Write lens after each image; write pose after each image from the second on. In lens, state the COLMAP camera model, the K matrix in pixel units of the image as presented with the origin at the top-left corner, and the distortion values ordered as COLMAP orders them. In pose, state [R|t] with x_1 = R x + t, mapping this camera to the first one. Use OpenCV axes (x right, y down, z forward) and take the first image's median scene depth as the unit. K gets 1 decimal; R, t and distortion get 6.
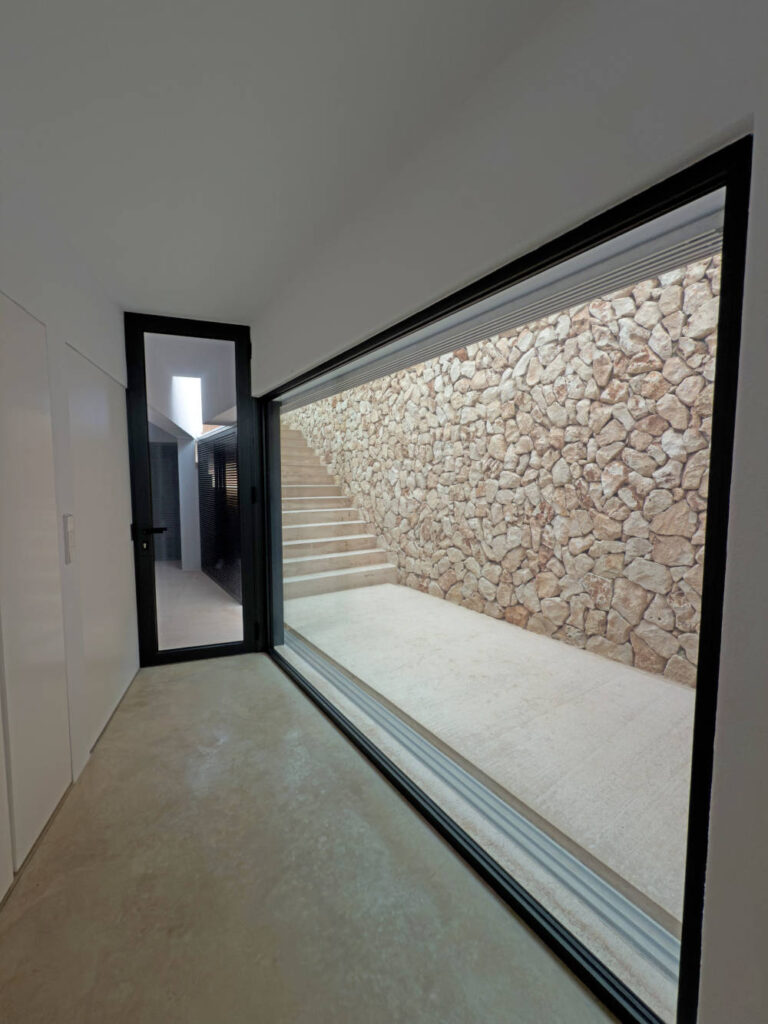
lens RADIAL K [[409.5, 0, 388.2], [0, 409.5, 512.3], [0, 0, 1]] dist [-0.006485, 0.000185]
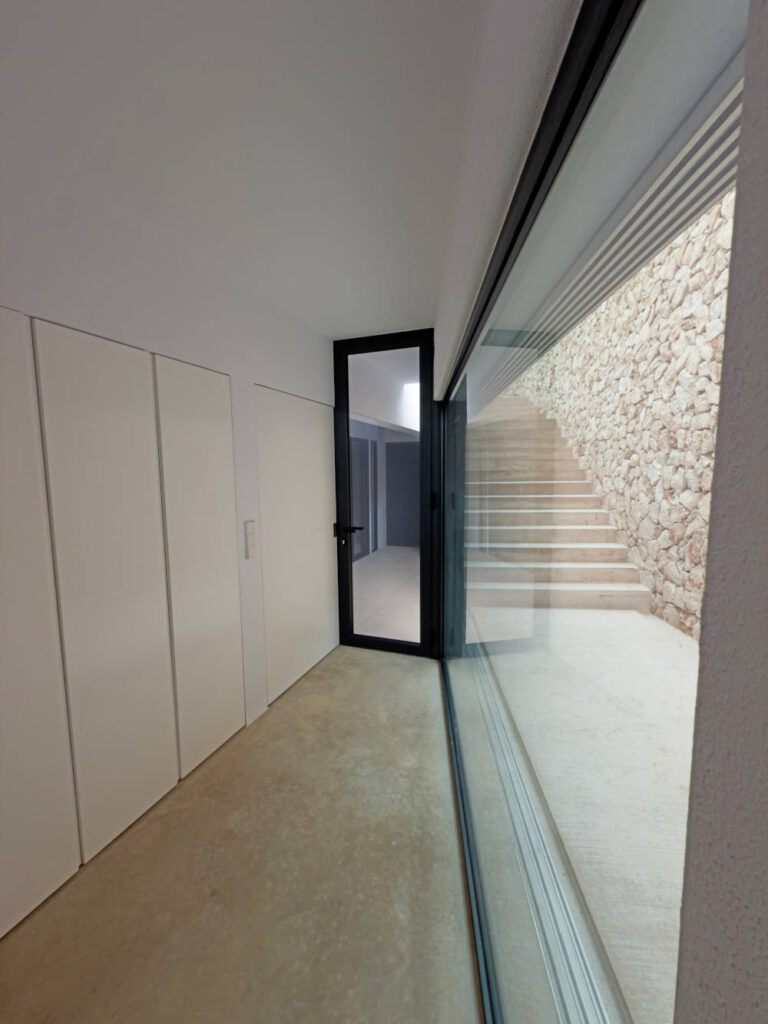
lens RADIAL K [[409.5, 0, 382.7], [0, 409.5, 512.5], [0, 0, 1]] dist [-0.006485, 0.000185]
pose [[0.768805, 0.058960, -0.636759, 0.116139], [-0.038197, 0.998197, 0.046308, -0.031130], [0.638341, -0.011279, 0.769671, 0.093078]]
